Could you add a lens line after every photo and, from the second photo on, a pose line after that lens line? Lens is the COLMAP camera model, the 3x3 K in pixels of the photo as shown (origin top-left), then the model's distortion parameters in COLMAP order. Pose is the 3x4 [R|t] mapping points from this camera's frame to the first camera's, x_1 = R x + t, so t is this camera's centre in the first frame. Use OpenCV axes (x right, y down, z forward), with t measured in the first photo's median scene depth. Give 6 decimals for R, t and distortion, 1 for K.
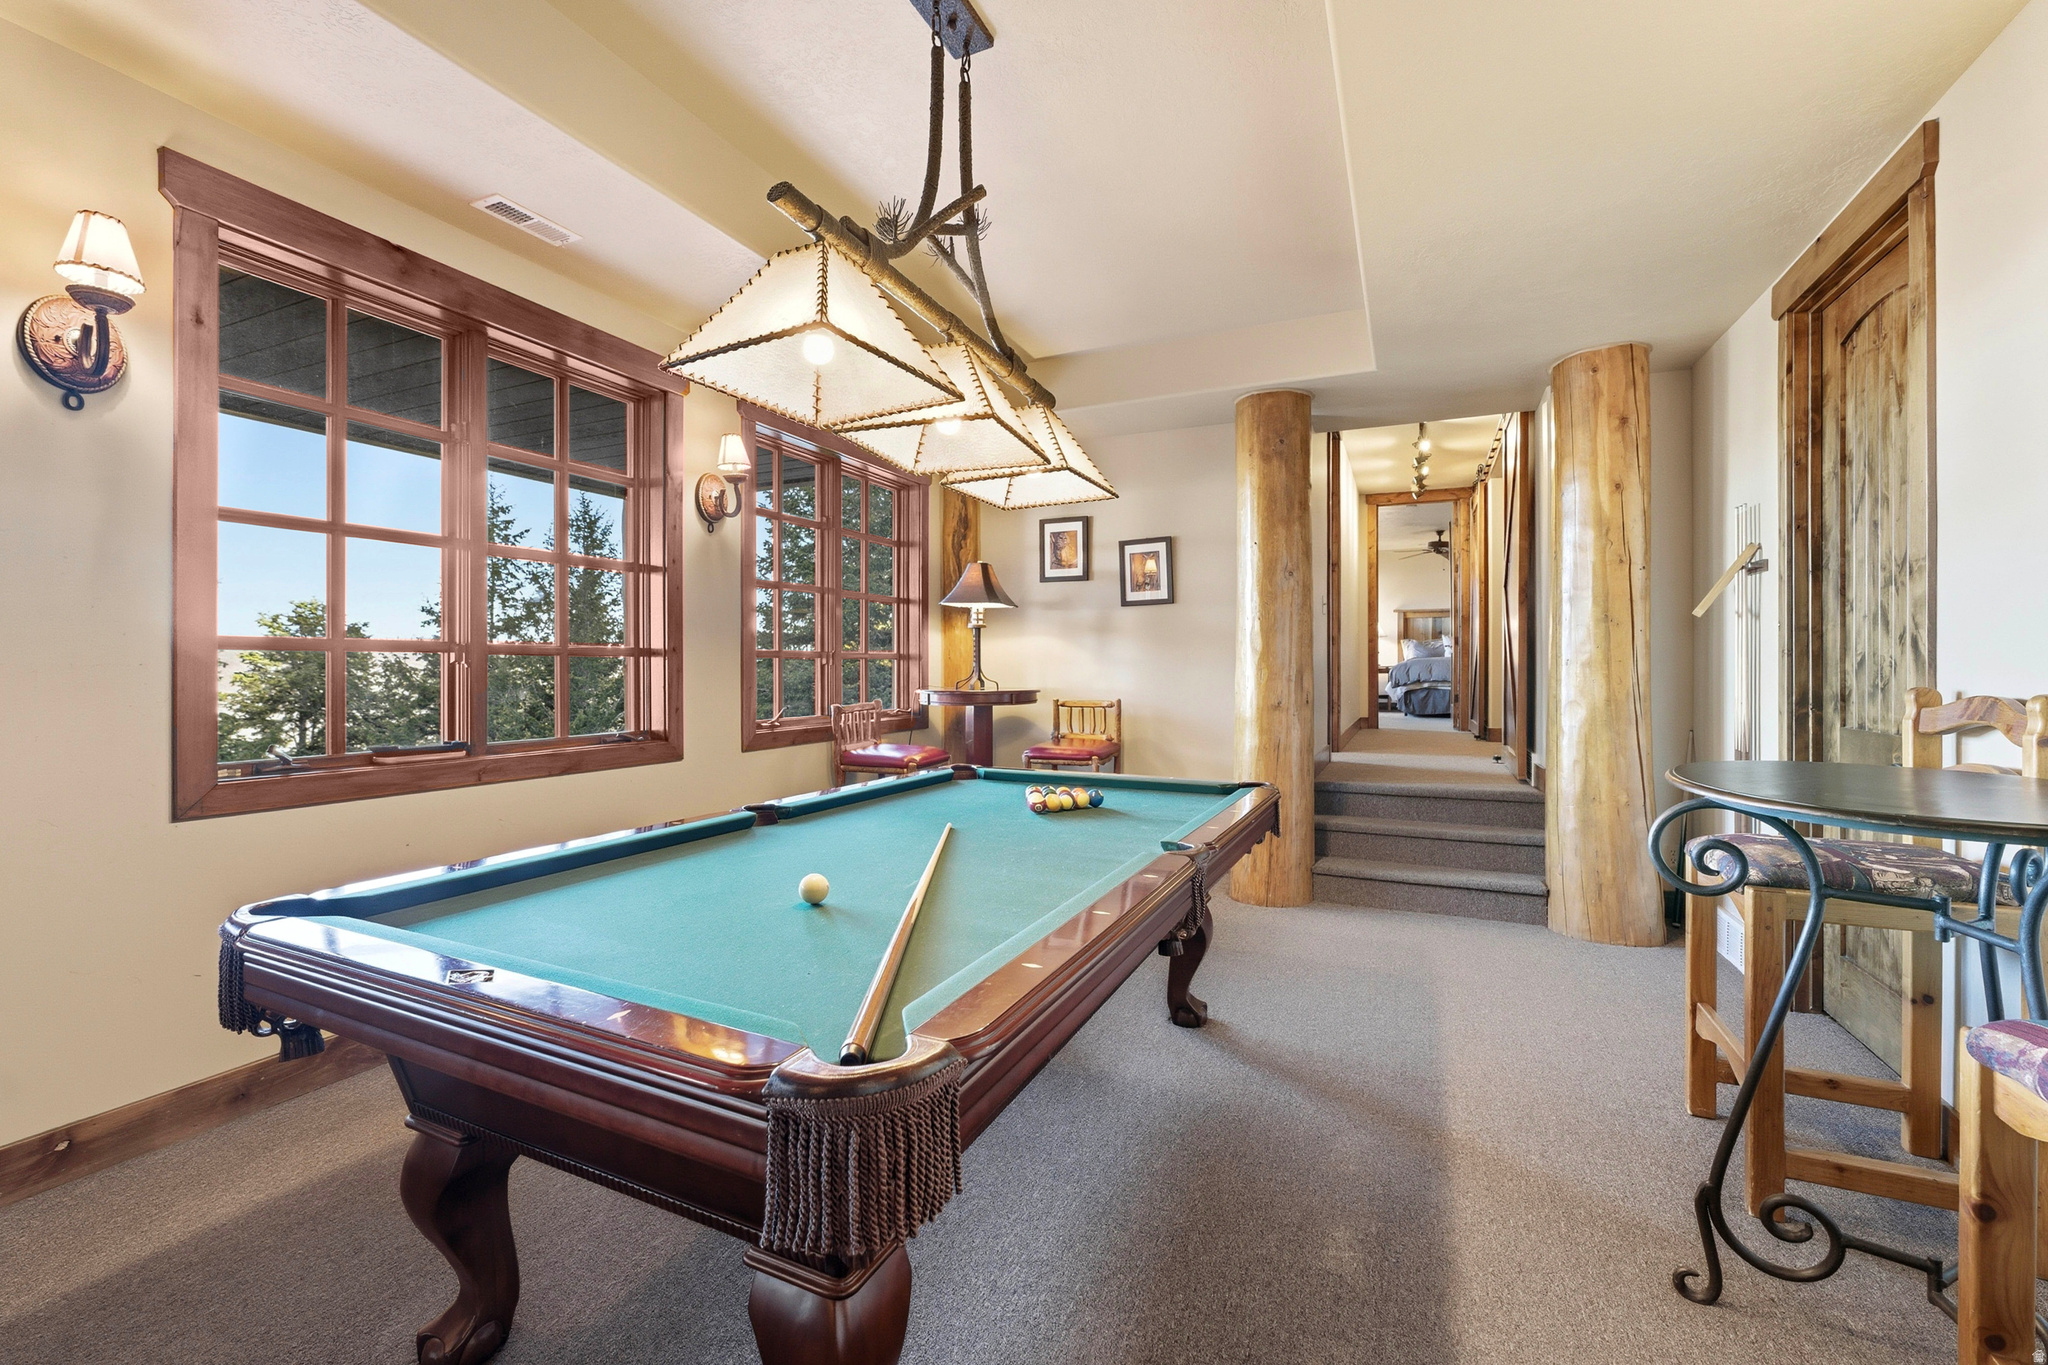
lens RADIAL K [[823.9, 0, 1041.5], [0, 823.9, 662.8], [0, 0, 1]] dist [-0.002288, 0.000753]
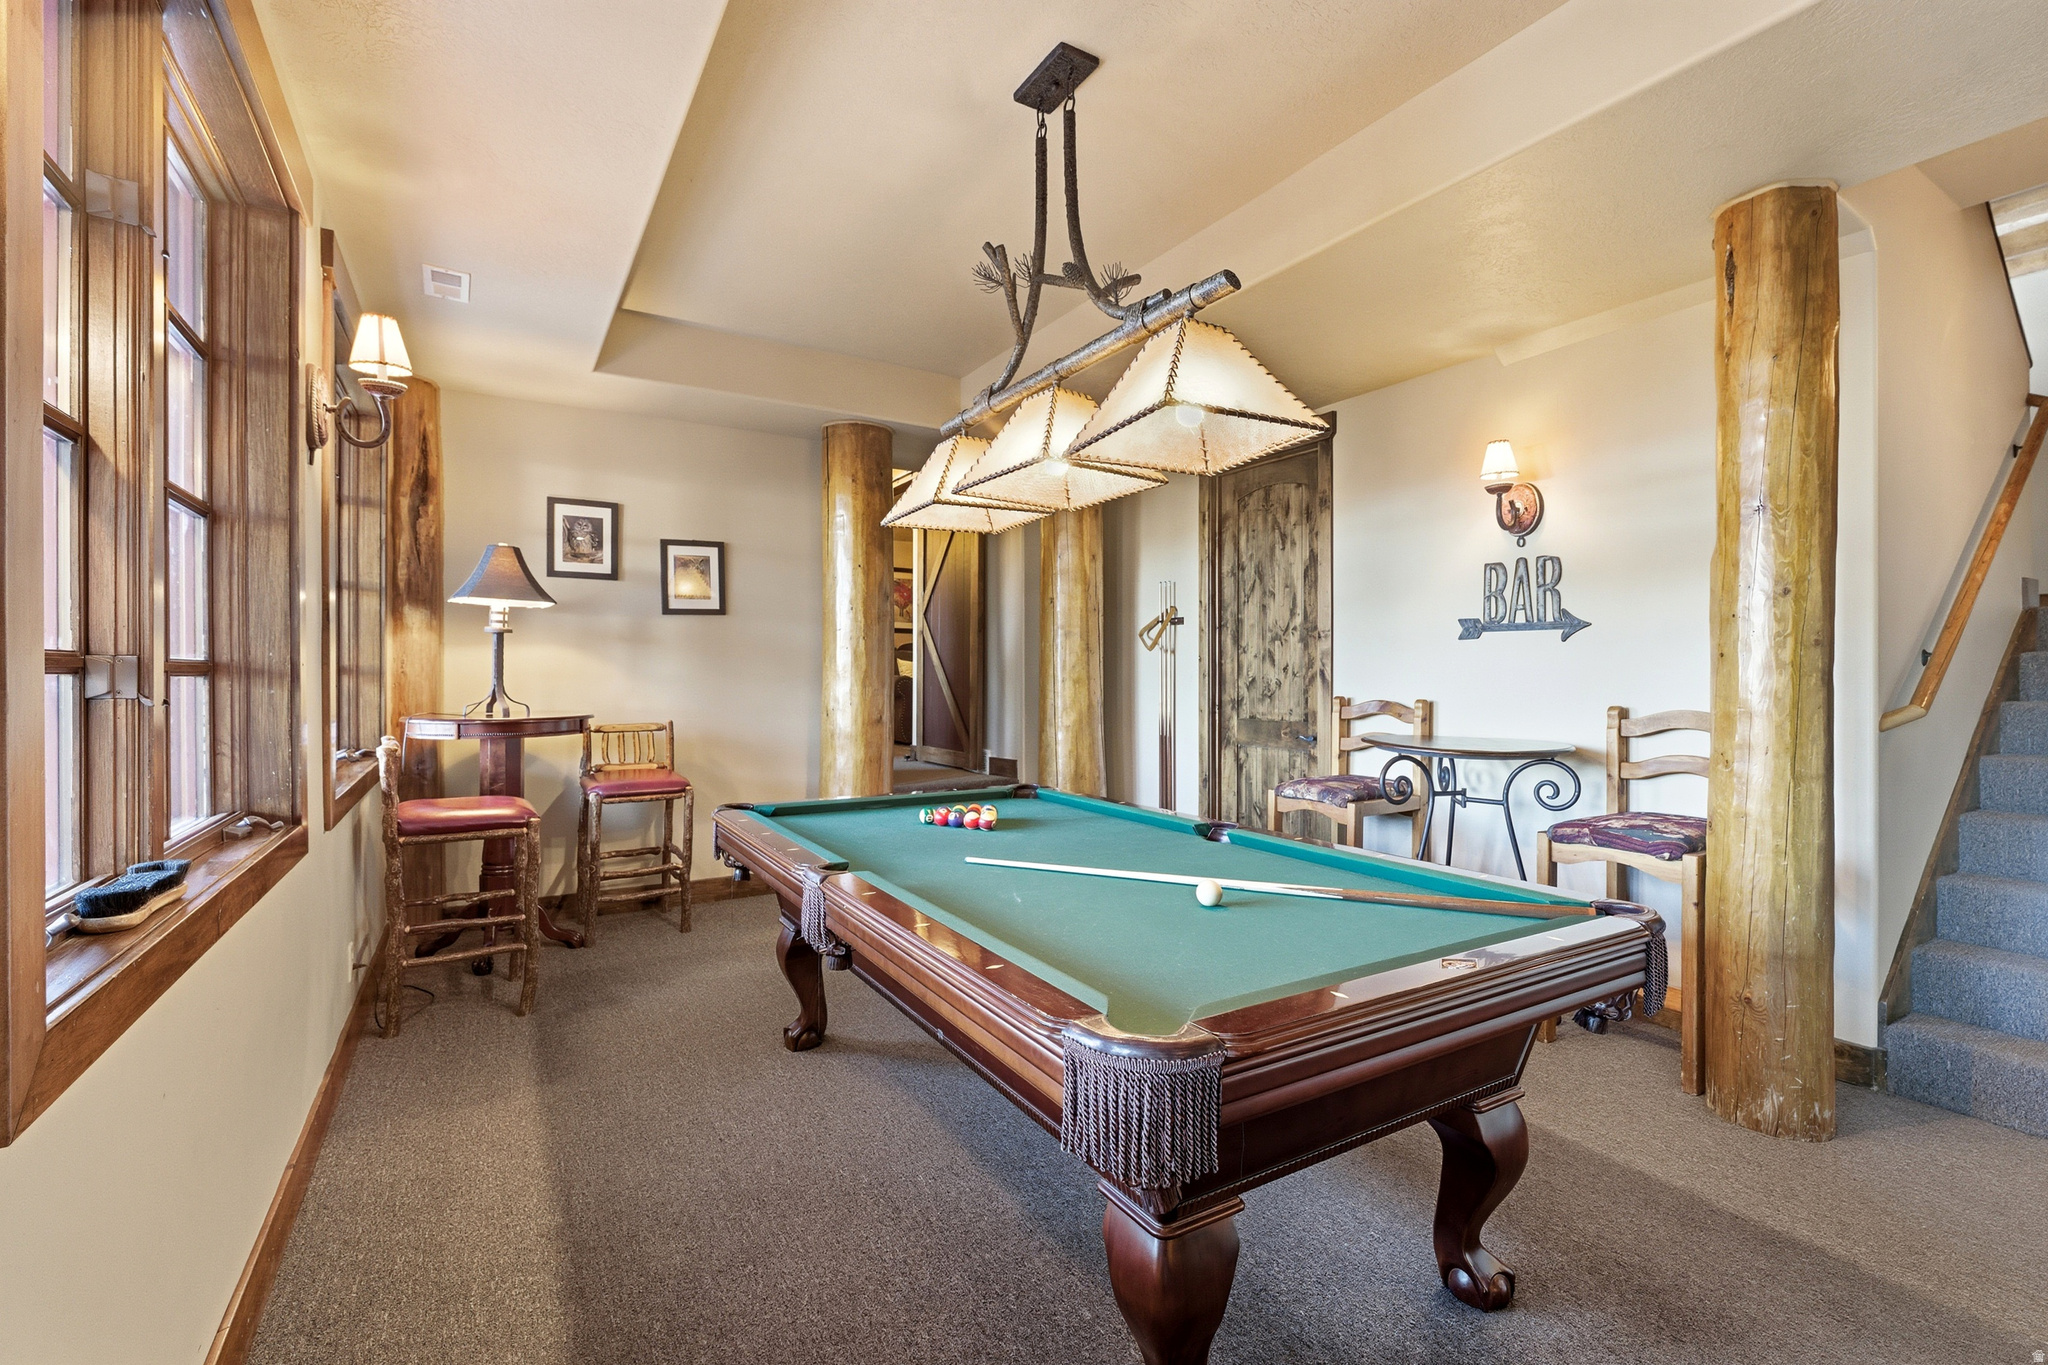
lens RADIAL K [[887.2, 0, 989.4], [0, 887.2, 680.1], [0, 0, 1]] dist [-0.002677, -0.000106]
pose [[0.584043, -0.003978, 0.811713, -0.478120], [-0.005559, 0.999945, 0.008900, -0.009397], [-0.811703, -0.009710, 0.583989, 0.174819]]
